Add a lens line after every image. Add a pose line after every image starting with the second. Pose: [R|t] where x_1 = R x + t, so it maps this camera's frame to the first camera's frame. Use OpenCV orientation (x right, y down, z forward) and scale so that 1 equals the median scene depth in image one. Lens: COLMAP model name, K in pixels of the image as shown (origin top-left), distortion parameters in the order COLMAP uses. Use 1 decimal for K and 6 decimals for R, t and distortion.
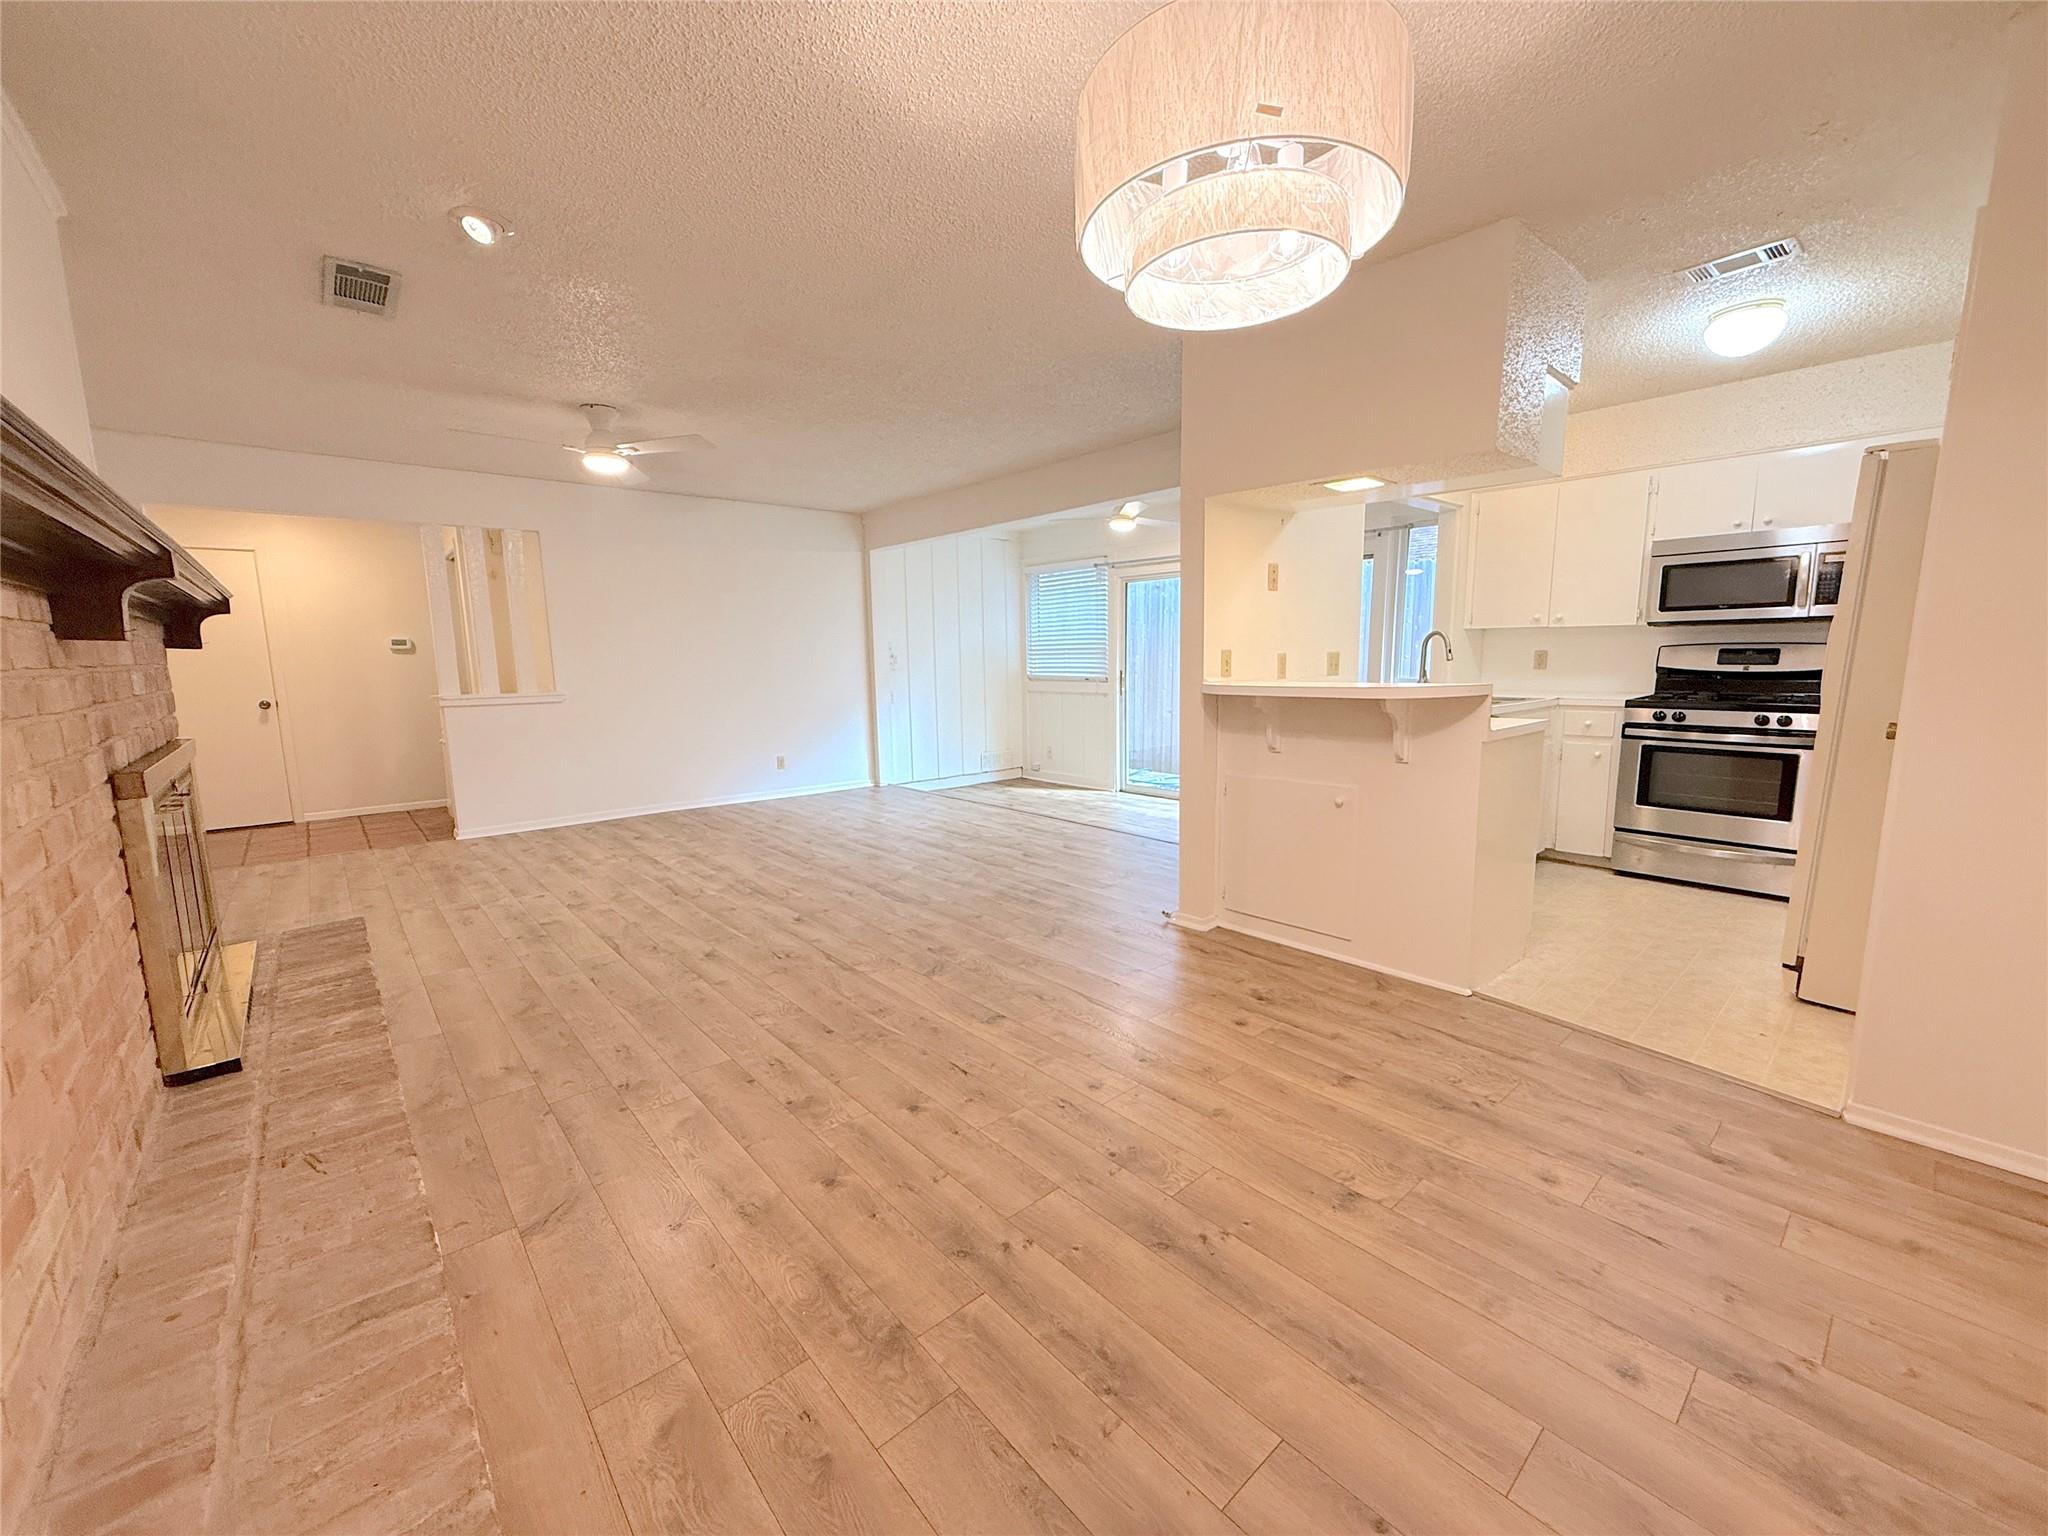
lens RADIAL K [[813.8, 0, 1017.8], [0, 813.8, 771.3], [0, 0, 1]] dist [0.000332, -0.000261]
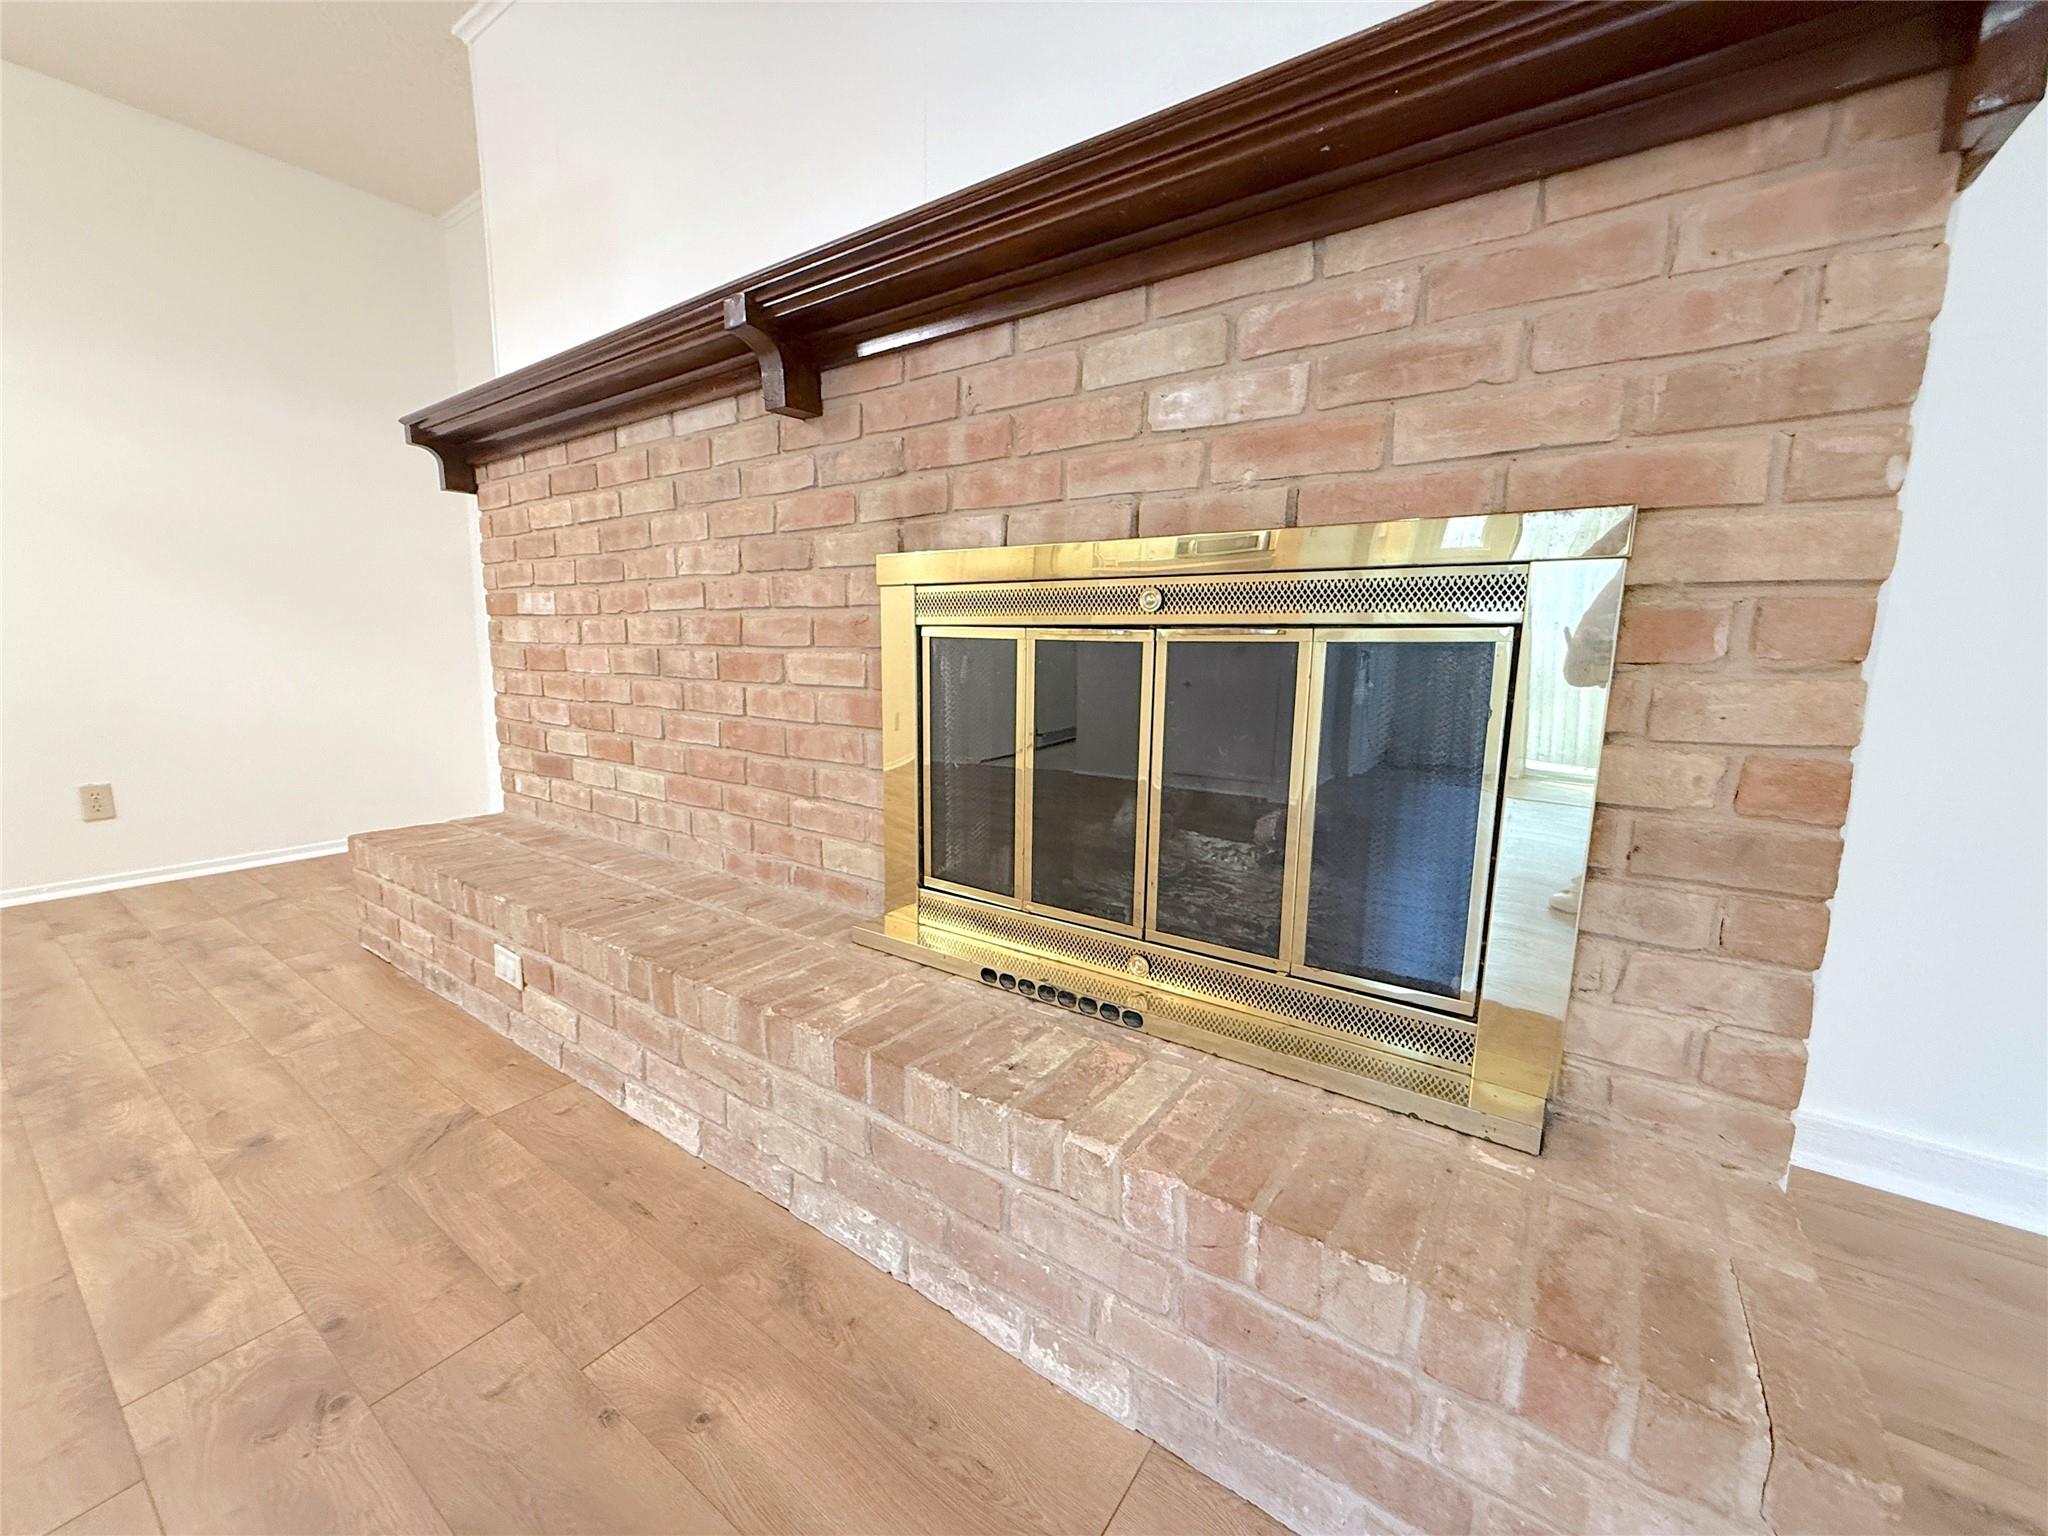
lens RADIAL K [[813.8, 0, 1018.1], [0, 813.8, 772.2], [0, 0, 1]] dist [0.000332, -0.000261]
pose [[-0.971565, 0.041745, -0.233063, -0.451540], [-0.030227, 0.954413, 0.296954, -0.017067], [0.234835, 0.295555, -0.926013, 0.839603]]
